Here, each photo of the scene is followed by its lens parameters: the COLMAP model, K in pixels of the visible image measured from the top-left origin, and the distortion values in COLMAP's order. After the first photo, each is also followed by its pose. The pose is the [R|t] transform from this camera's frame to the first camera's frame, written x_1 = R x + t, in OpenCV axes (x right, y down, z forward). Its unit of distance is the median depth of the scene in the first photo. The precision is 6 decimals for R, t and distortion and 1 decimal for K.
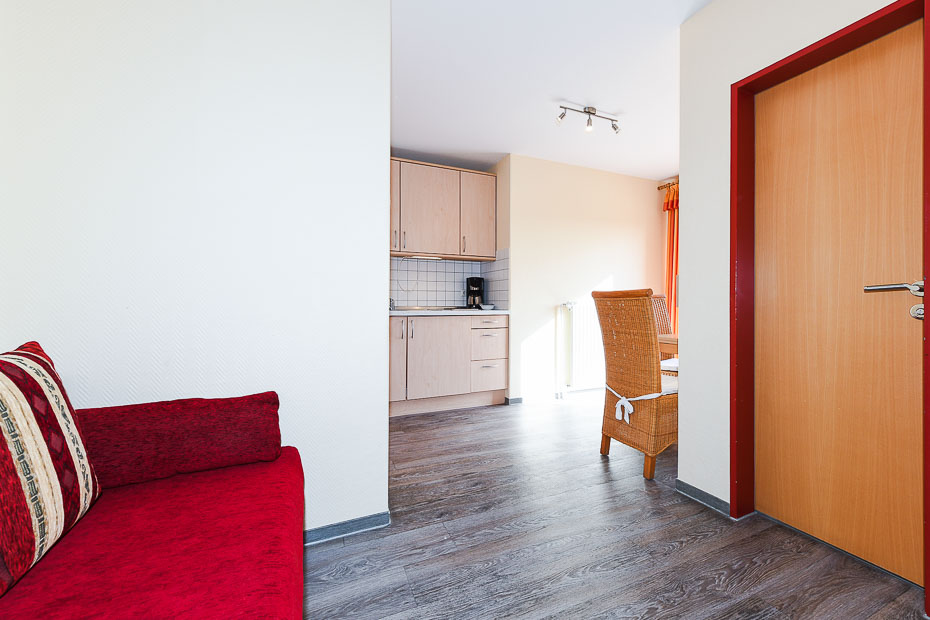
lens RADIAL K [[377.1, 0, 468.2], [0, 377.1, 301.4], [0, 0, 1]] dist [-0.003492, -0.000850]
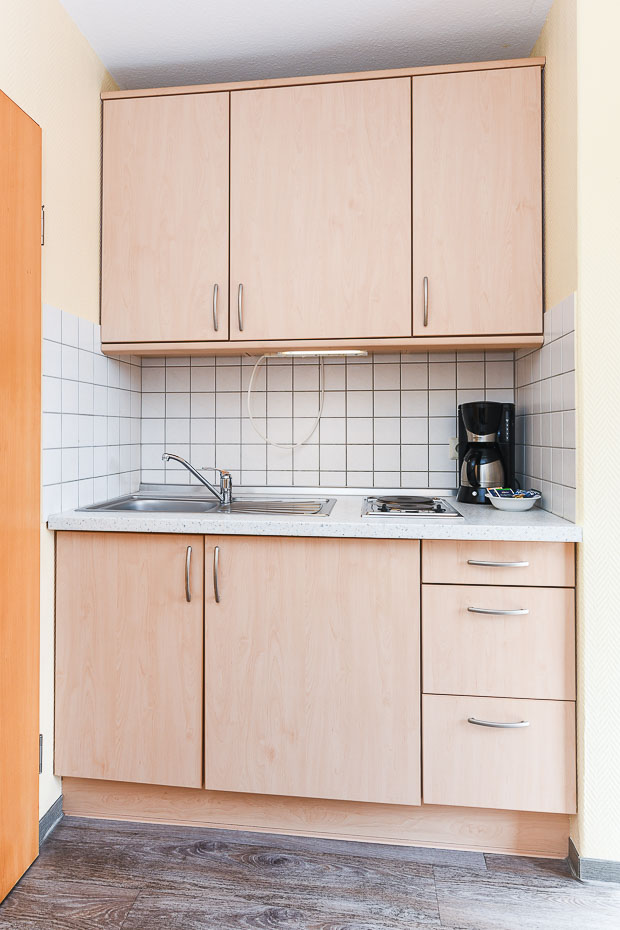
lens RADIAL K [[566.9, 0, 299.1], [0, 566.9, 428.9], [0, 0, 1]] dist [-0.000597, -0.002016]
pose [[0.855755, -0.009286, -0.517297, 0.159680], [0.006223, 0.999951, -0.007657, -0.046226], [0.517343, 0.003333, 0.855771, 0.596607]]
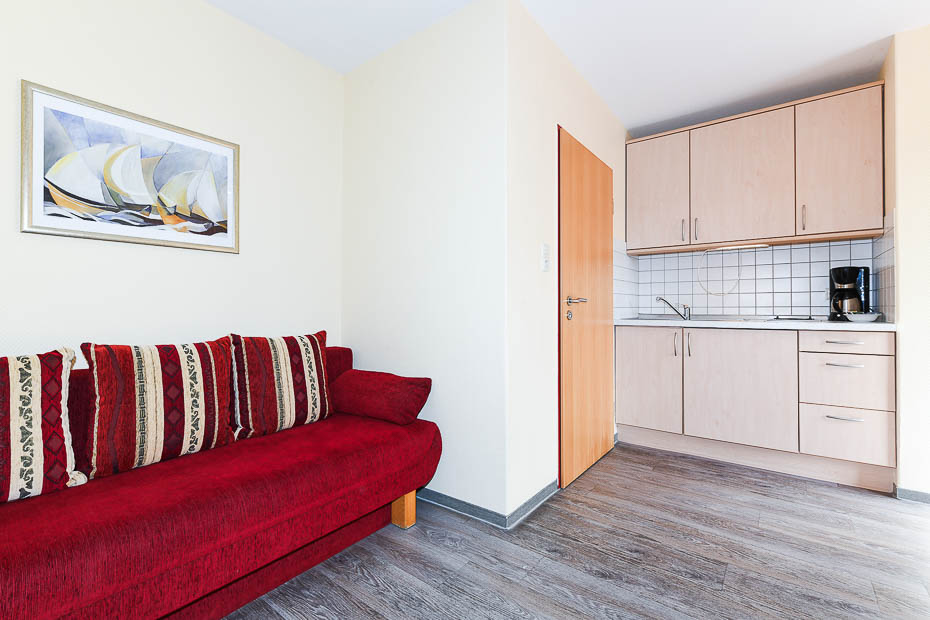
lens RADIAL K [[410.6, 0, 464.9], [0, 410.6, 305.7], [0, 0, 1]] dist [0.001807, -0.001417]
pose [[0.474129, -0.011342, -0.880383, 0.361711], [0.006772, 0.999934, -0.009235, -0.001283], [0.880430, -0.001583, 0.474174, 0.188629]]
